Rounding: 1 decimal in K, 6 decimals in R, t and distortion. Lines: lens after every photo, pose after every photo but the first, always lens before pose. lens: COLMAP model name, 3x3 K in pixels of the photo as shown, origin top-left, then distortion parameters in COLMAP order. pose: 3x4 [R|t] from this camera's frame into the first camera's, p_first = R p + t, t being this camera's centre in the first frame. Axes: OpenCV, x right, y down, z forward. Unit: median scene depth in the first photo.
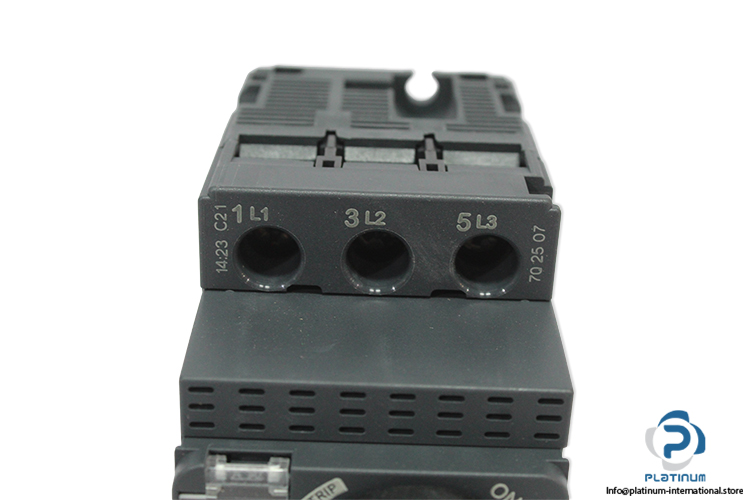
lens RADIAL K [[1330.2, 0, 375.6], [0, 1330.2, 250.1], [0, 0, 1]] dist [-0.062313, 0.000000]
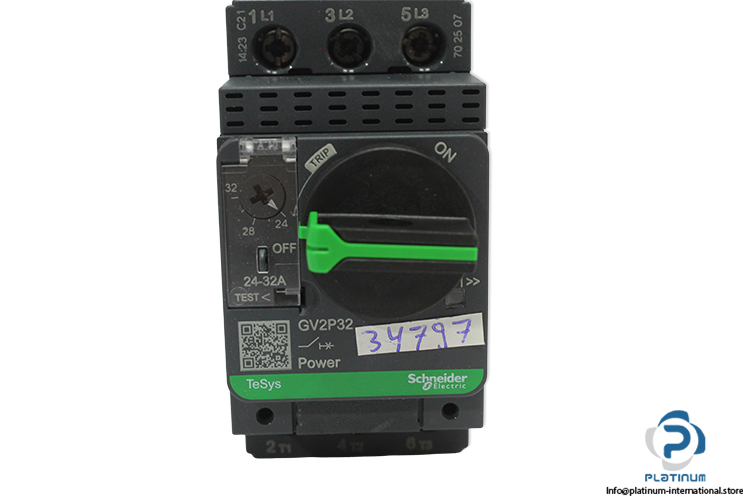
lens RADIAL K [[1213.0, 0, 374.2], [0, 1213.0, 250.0], [0, 0, 1]] dist [0.006552, 0.000000]
pose [[0.997964, -0.058136, 0.026231, -0.019623], [0.062676, 0.970104, -0.234457, 0.547891], [-0.011816, 0.235624, 0.971773, -0.248571]]
